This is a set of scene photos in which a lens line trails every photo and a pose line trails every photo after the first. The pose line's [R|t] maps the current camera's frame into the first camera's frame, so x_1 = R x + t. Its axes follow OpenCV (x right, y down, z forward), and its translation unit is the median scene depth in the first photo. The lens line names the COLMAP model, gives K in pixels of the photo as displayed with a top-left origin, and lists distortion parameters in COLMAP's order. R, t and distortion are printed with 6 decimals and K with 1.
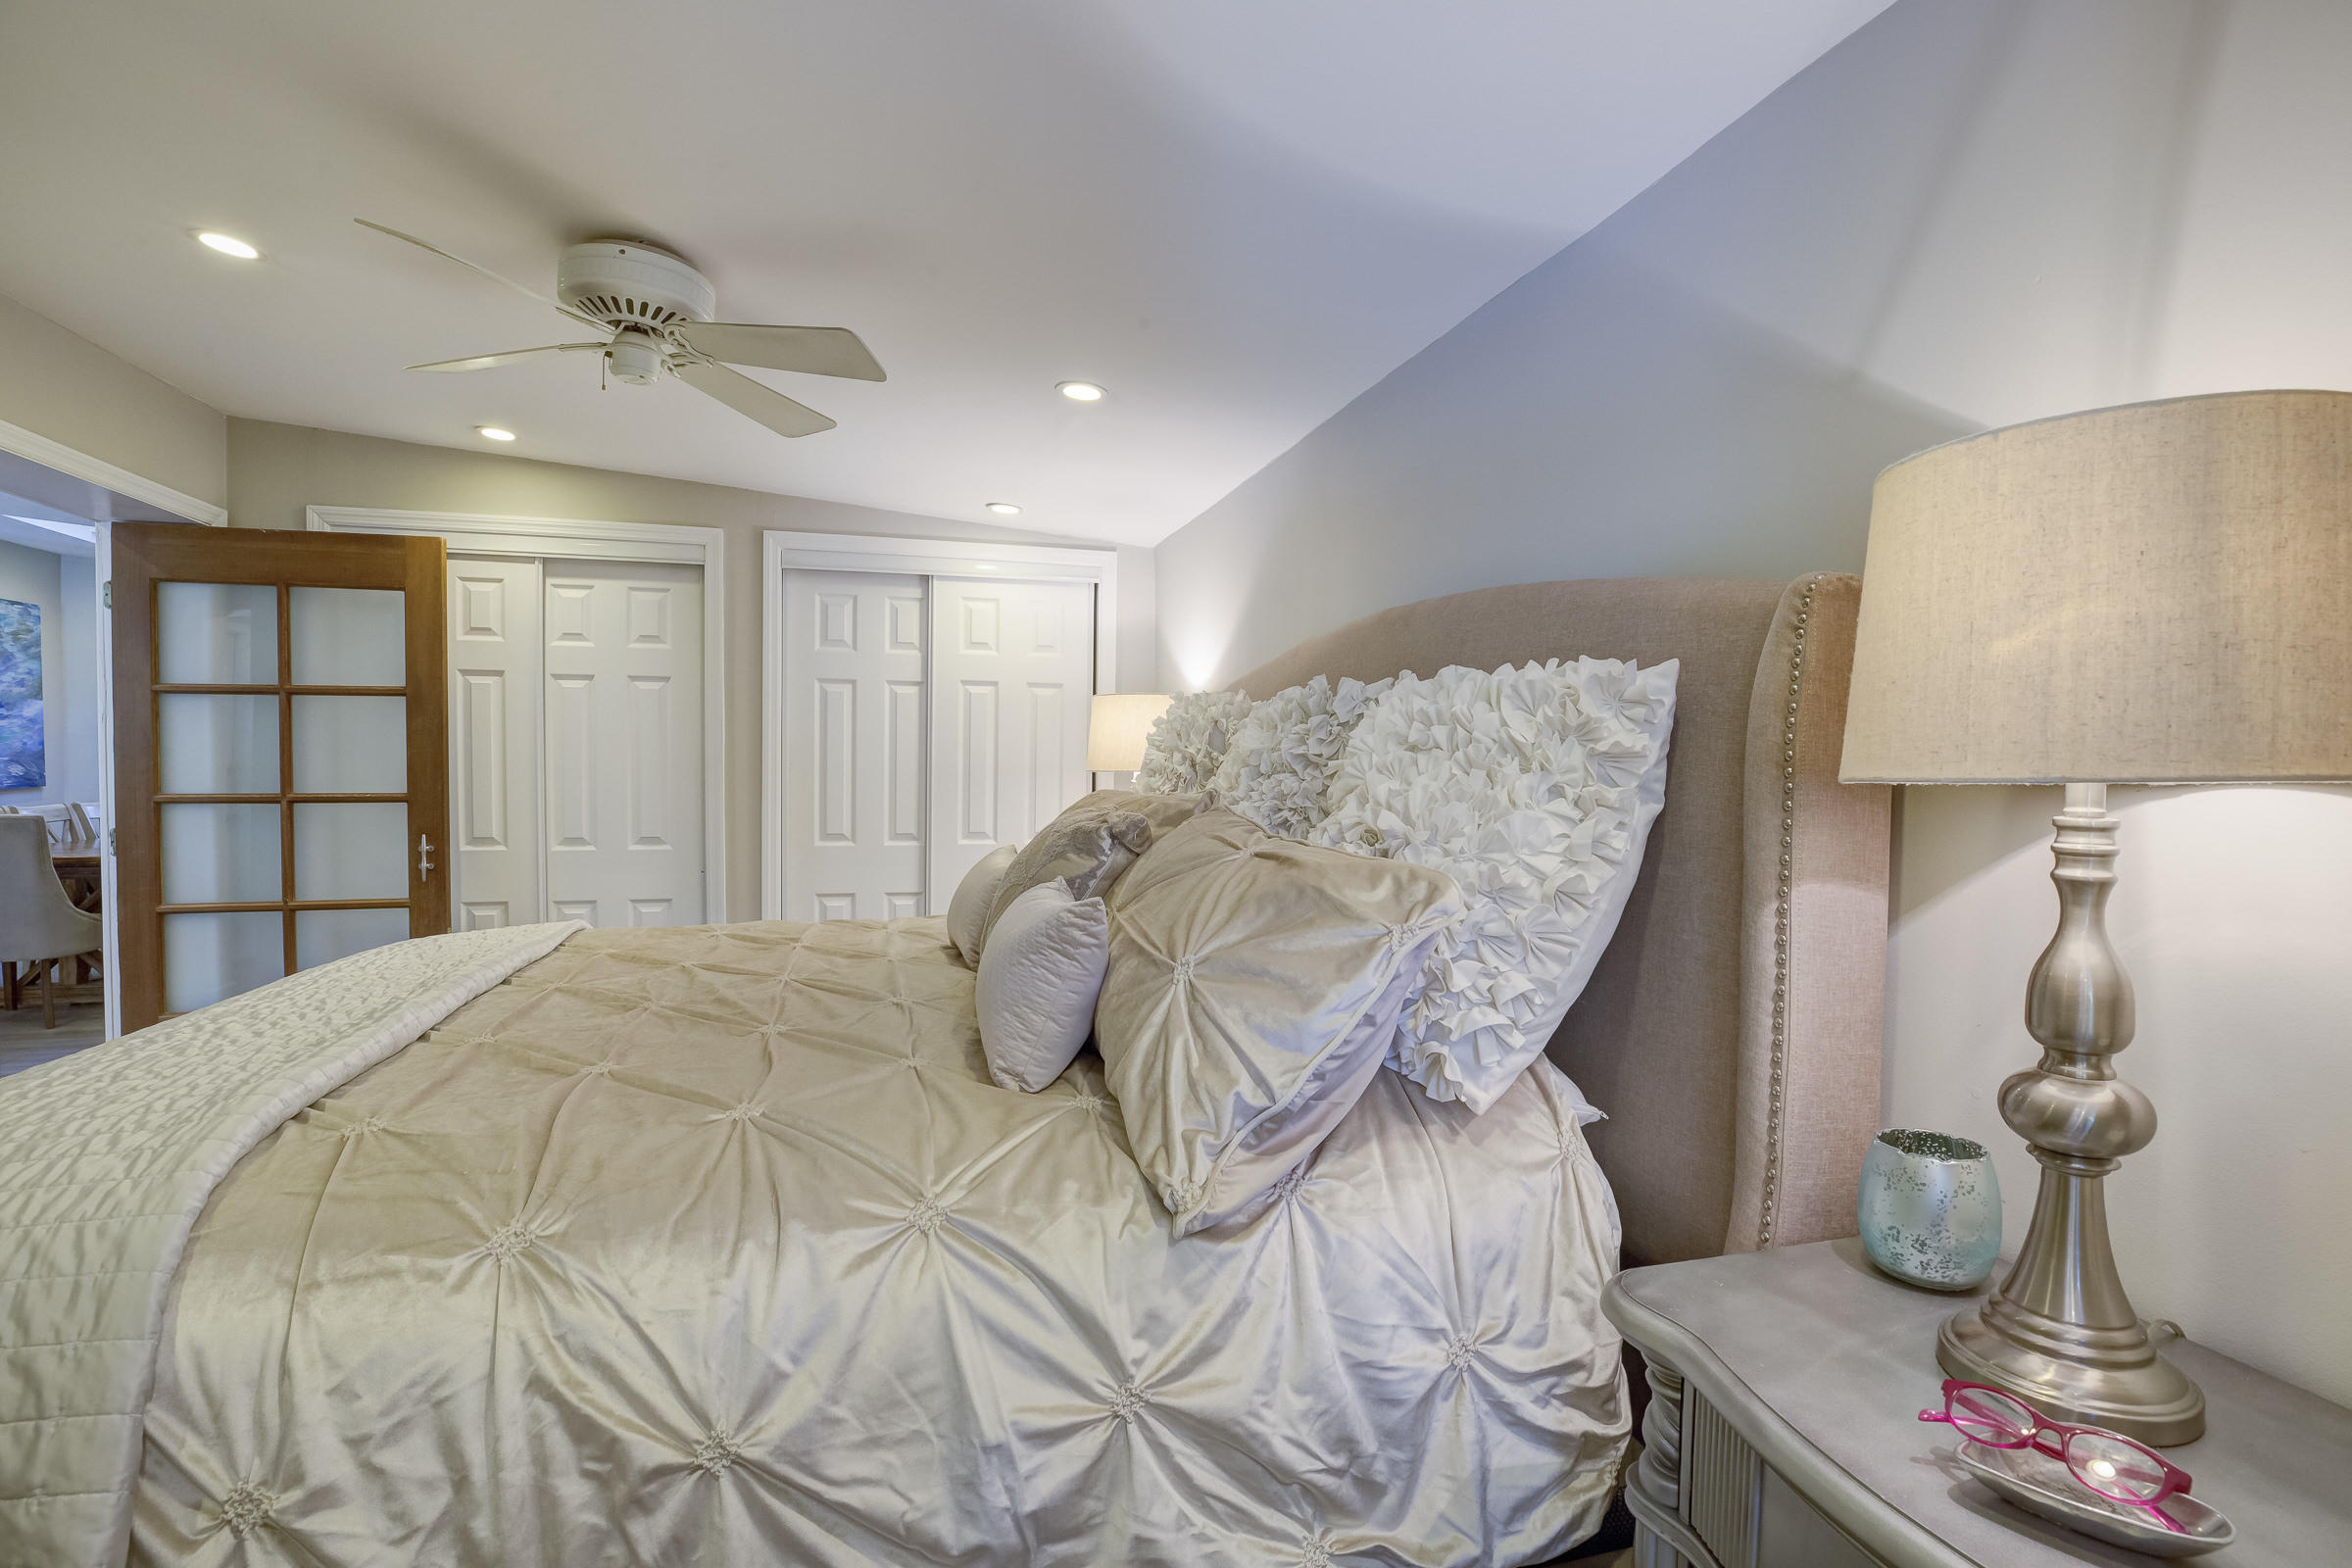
lens RADIAL K [[1109.6, 0, 1179.3], [0, 1109.6, 787.2], [0, 0, 1]] dist [-0.025981, 0.005050]
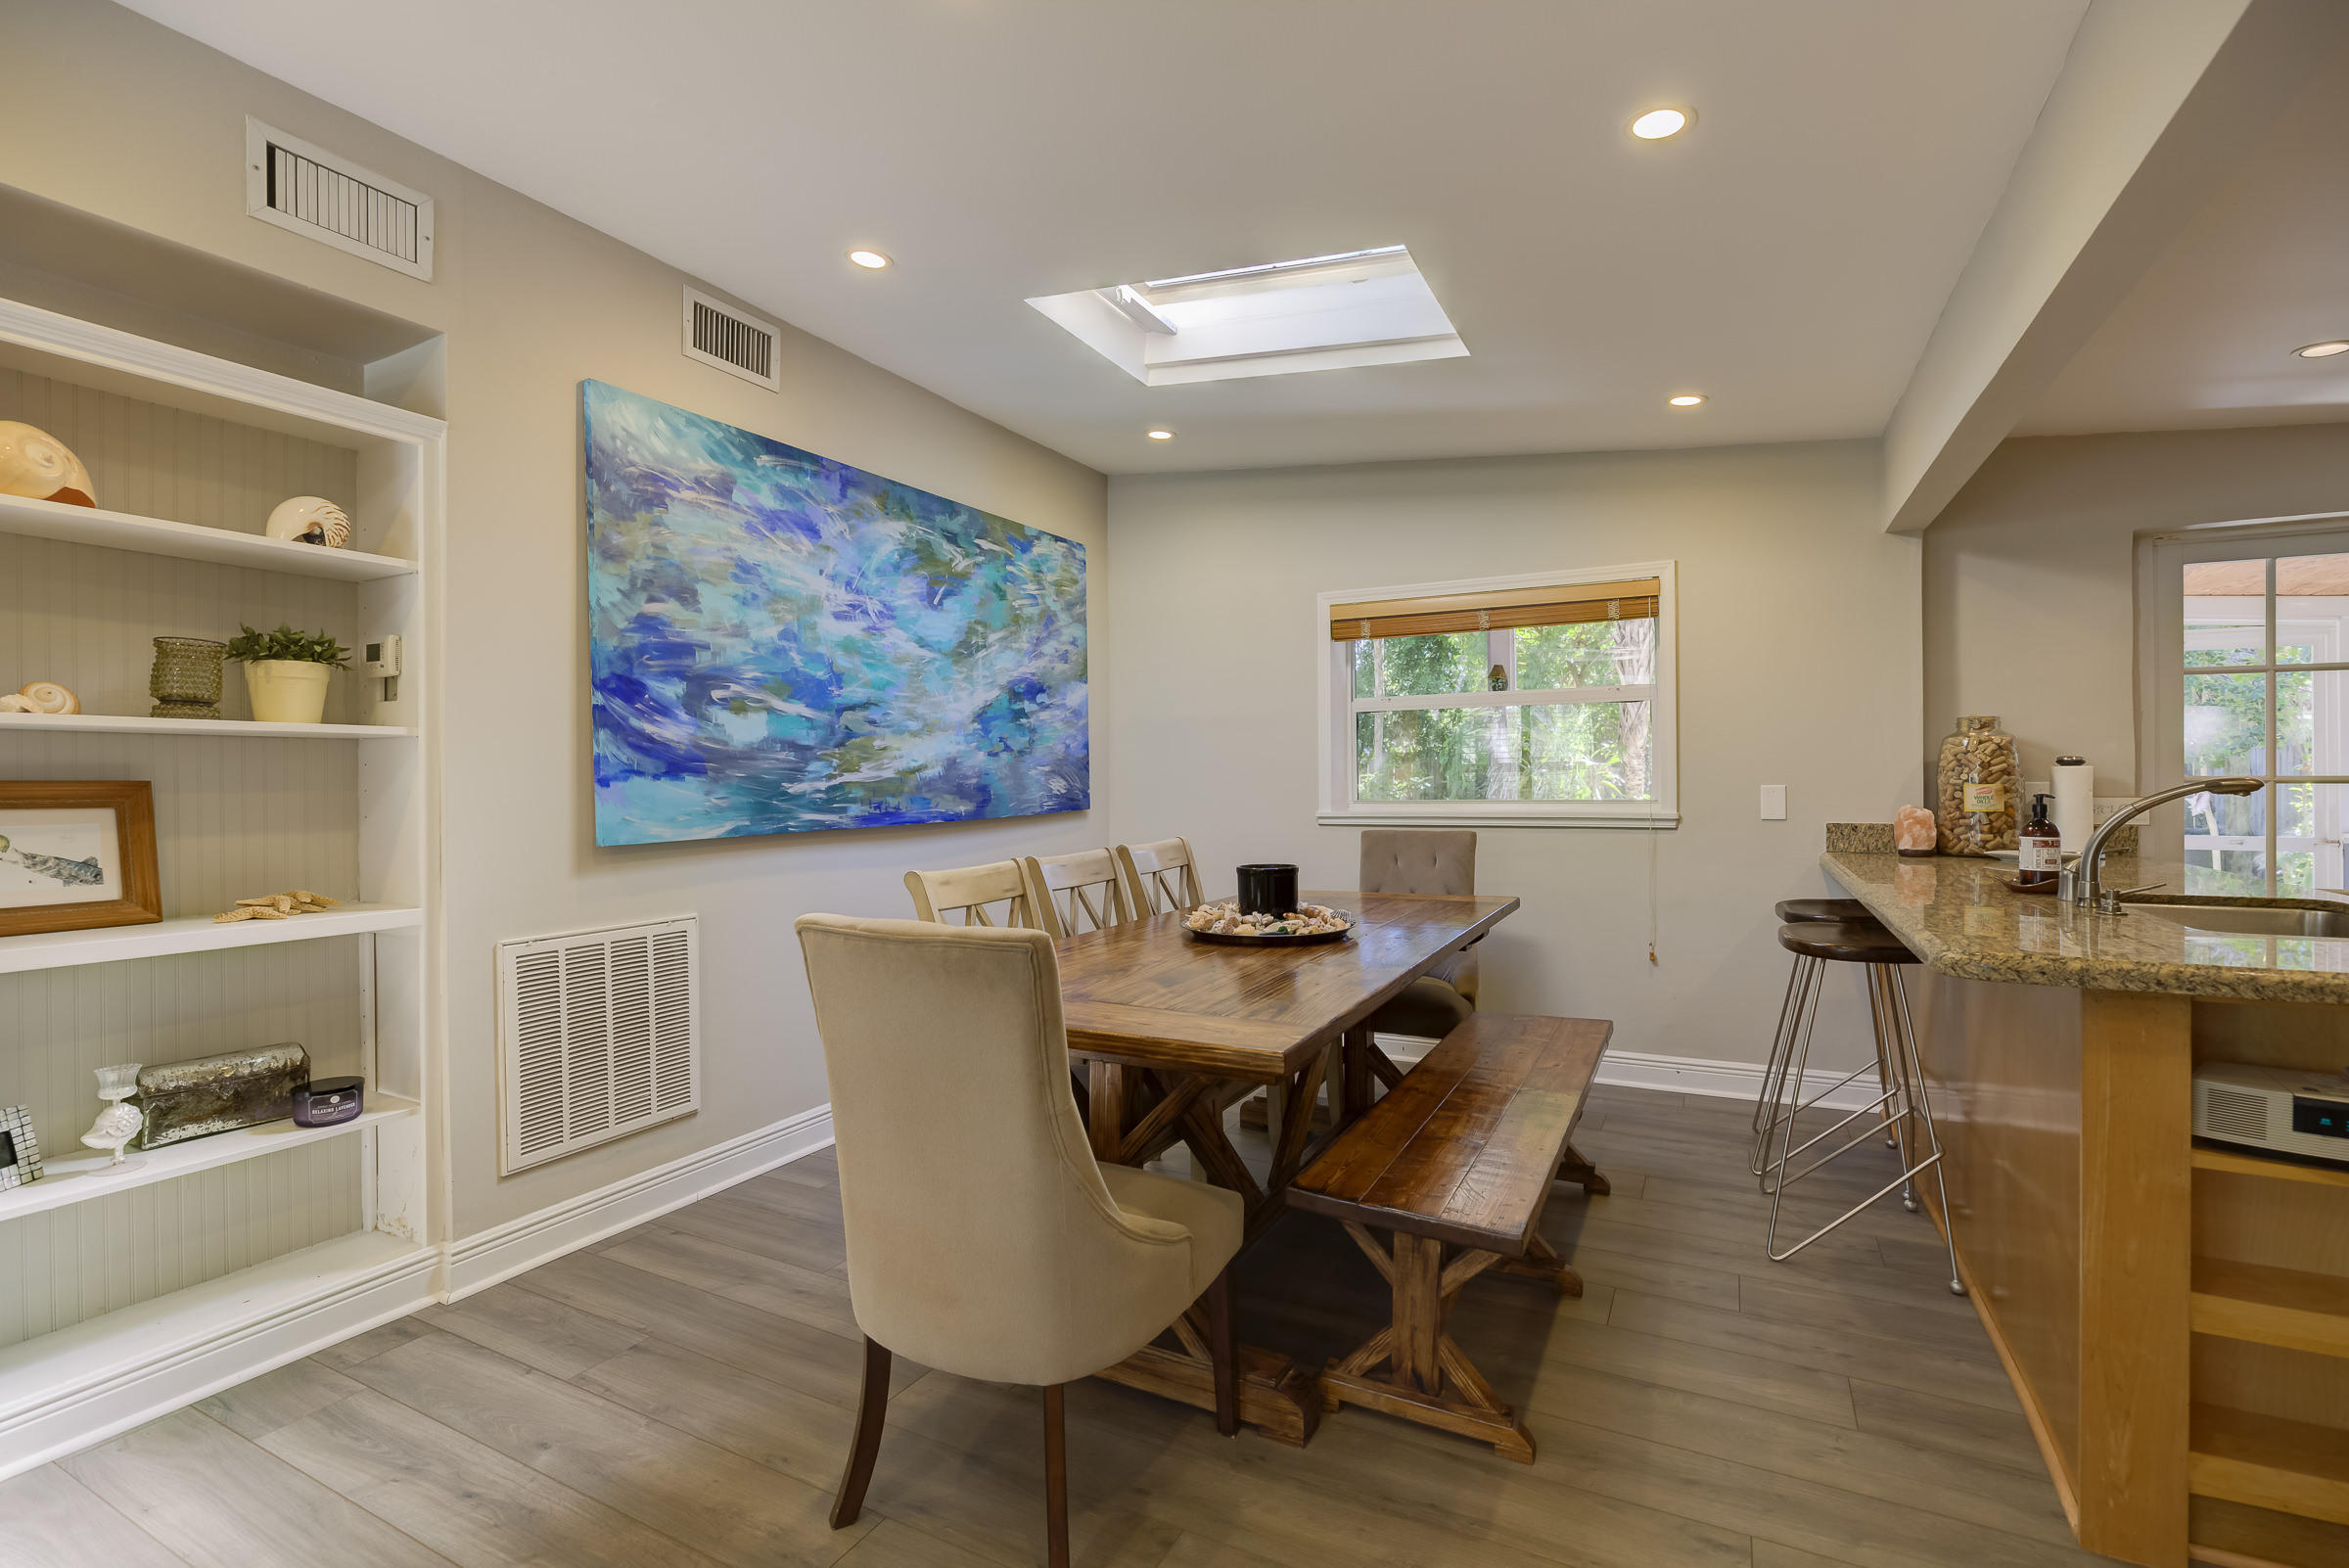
lens RADIAL K [[1108.2, 0, 1148.8], [0, 1108.2, 776.7], [0, 0, 1]] dist [-0.025981, 0.005050]
pose [[0.717083, -0.006961, -0.696953, -0.544522], [-0.008806, 0.999780, -0.019046, -0.008836], [0.696932, 0.019795, 0.716864, 0.537603]]
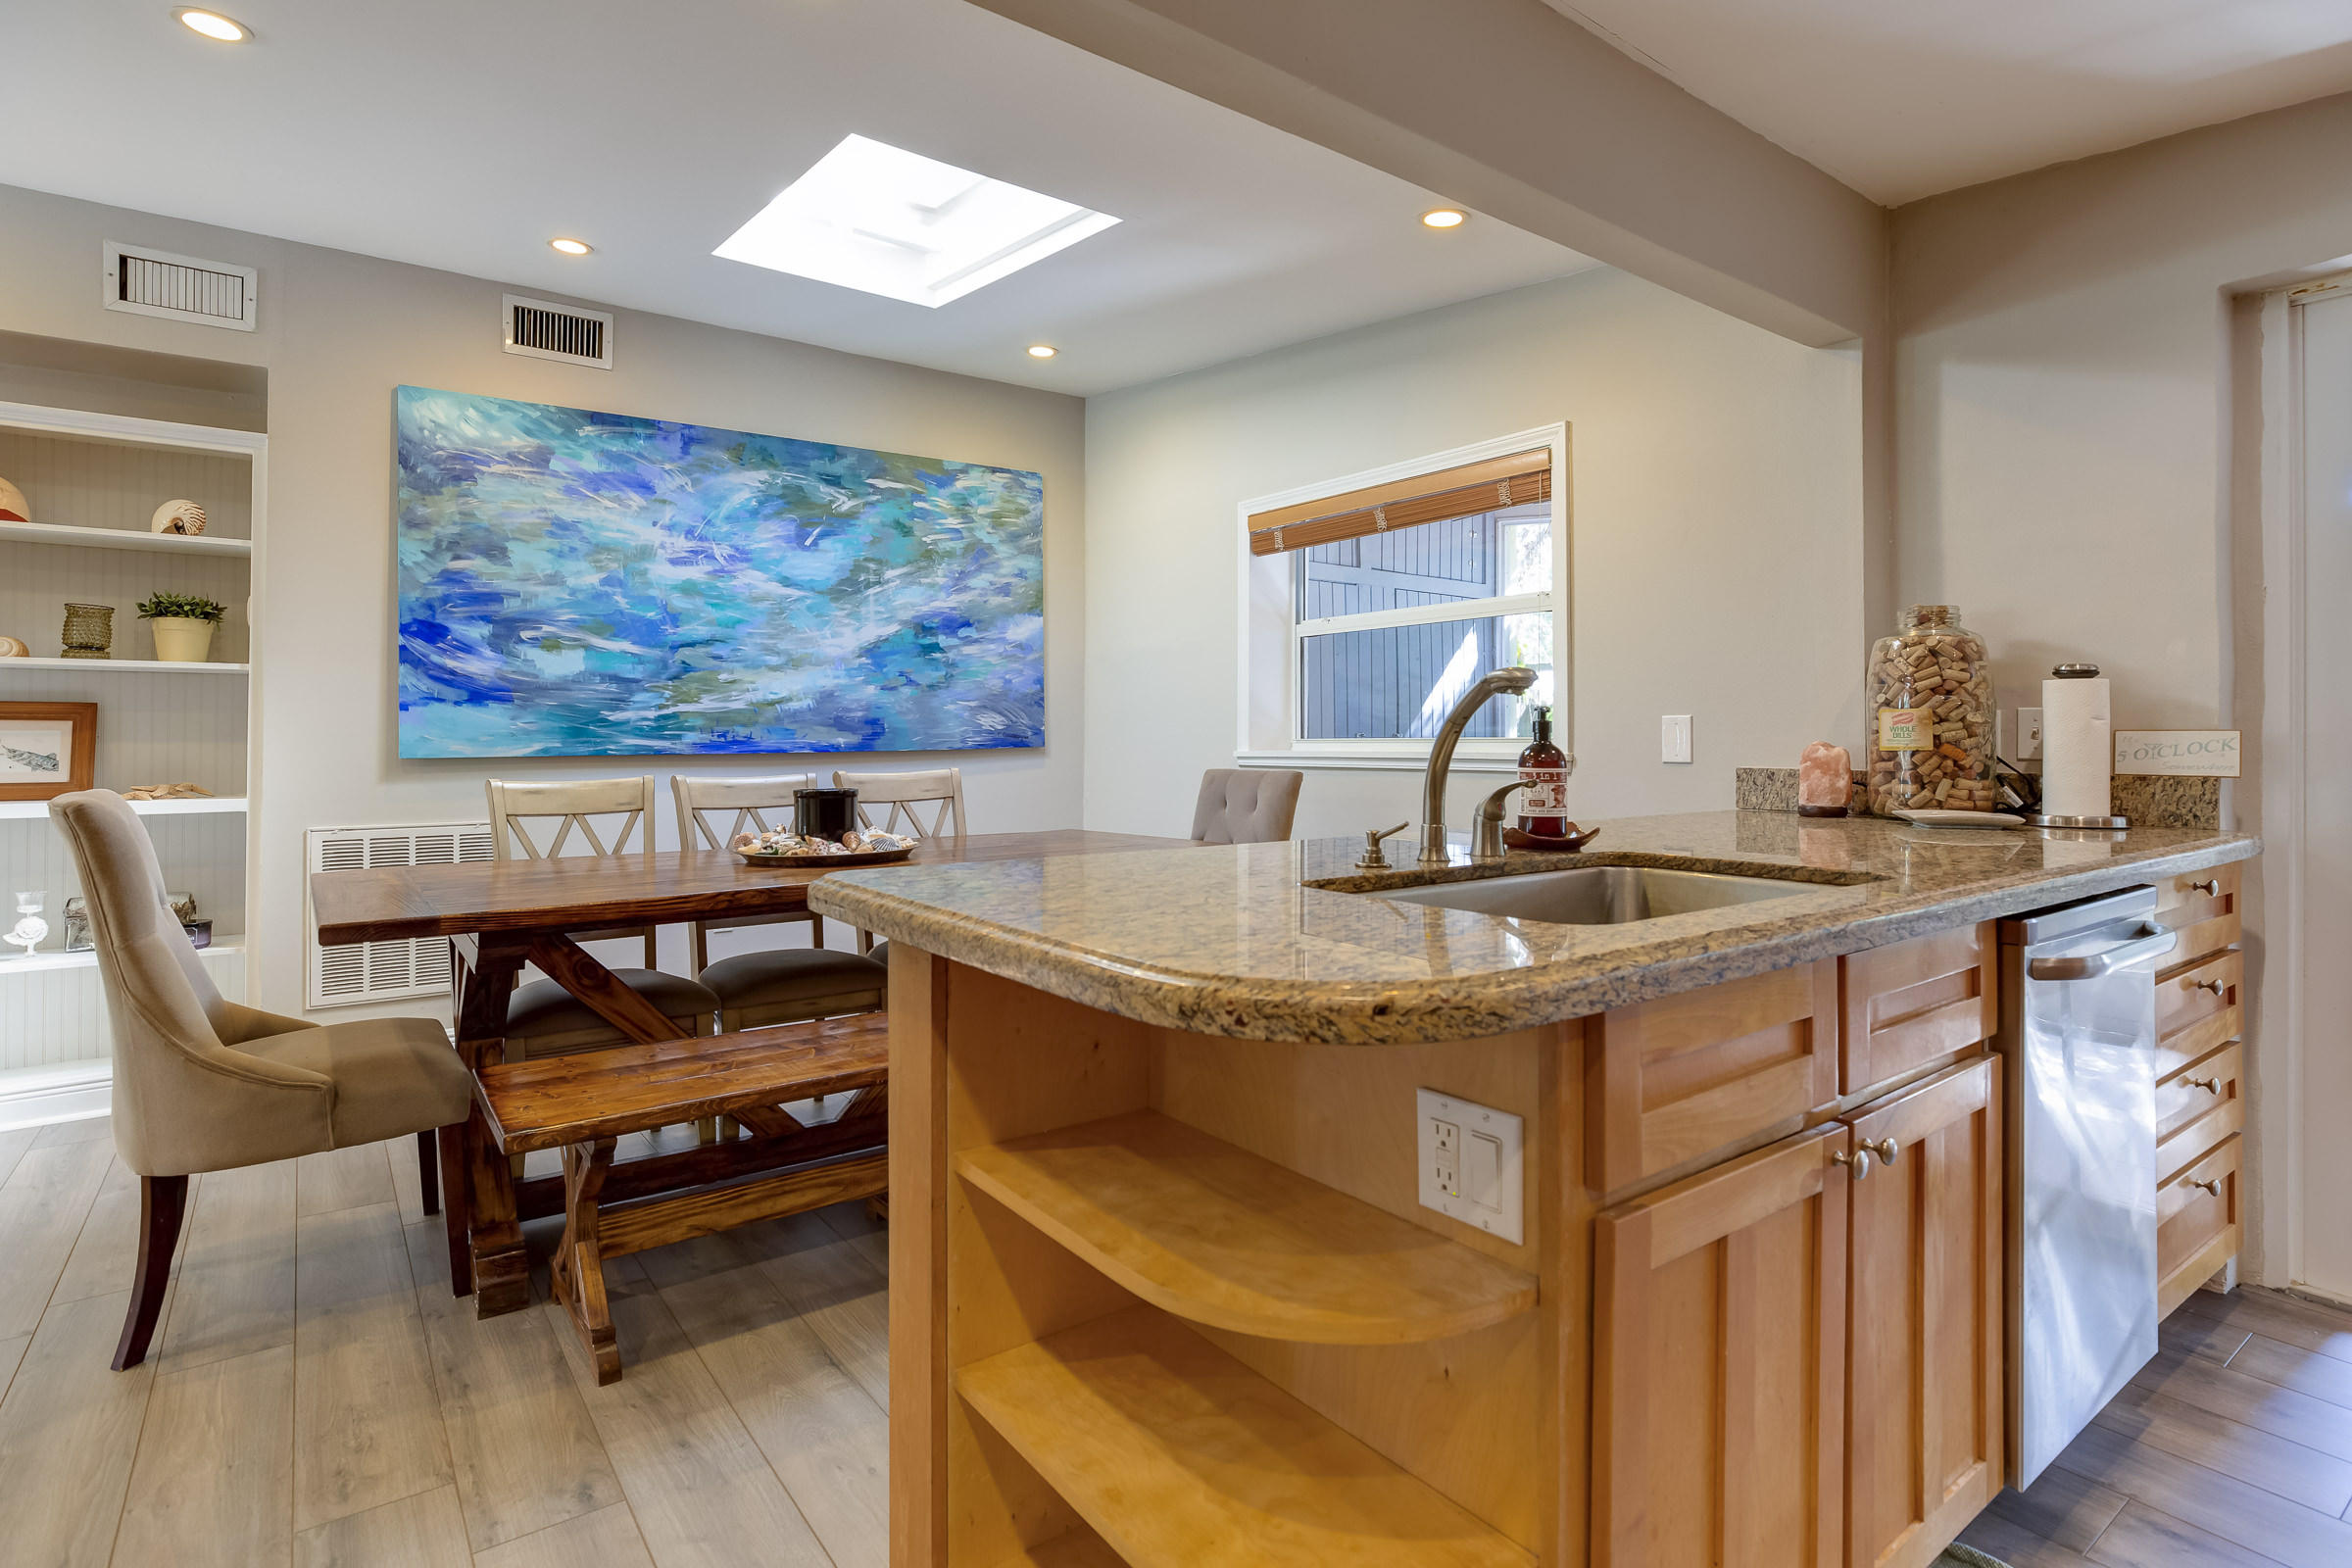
lens RADIAL K [[1210.0, 0, 1116.6], [0, 1210.0, 710.5], [0, 0, 1]] dist [-0.015634, 0.004811]
pose [[0.311189, -0.023342, -0.950061, -0.345458], [-0.022166, 0.999248, -0.031811, -0.000778], [0.950089, 0.030958, 0.310438, 0.829663]]
